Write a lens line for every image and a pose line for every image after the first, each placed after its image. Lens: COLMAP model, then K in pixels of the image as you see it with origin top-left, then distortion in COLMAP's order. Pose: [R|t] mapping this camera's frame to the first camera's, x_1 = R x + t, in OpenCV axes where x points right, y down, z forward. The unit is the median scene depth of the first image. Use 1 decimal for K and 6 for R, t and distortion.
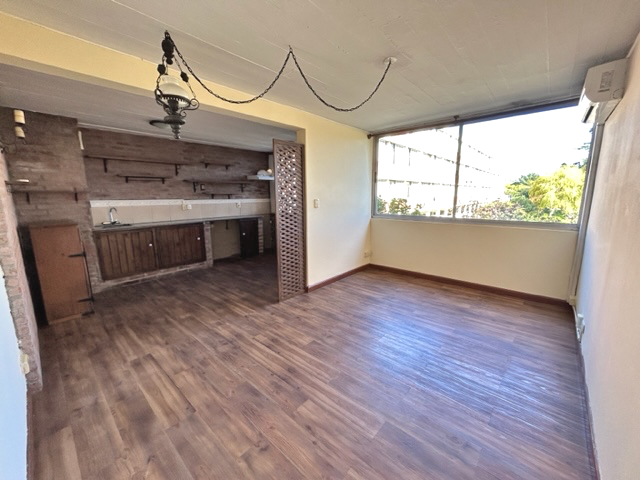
lens RADIAL K [[257.8, 0, 319.3], [0, 257.8, 239.5], [0, 0, 1]] dist [0.000033, 0.000819]
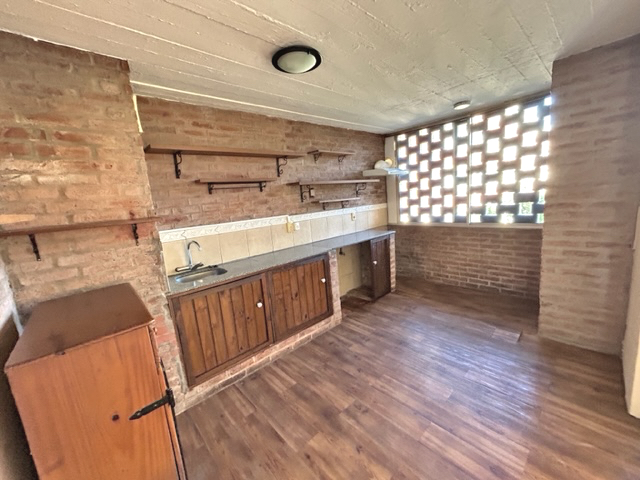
lens RADIAL K [[257.8, 0, 320.4], [0, 257.8, 239.5], [0, 0, 1]] dist [0.000033, 0.000819]
pose [[0.993056, -0.056141, -0.103385, -0.448829], [0.056051, 0.998421, -0.003773, -0.103510], [0.103434, -0.002048, 0.994634, 0.456141]]
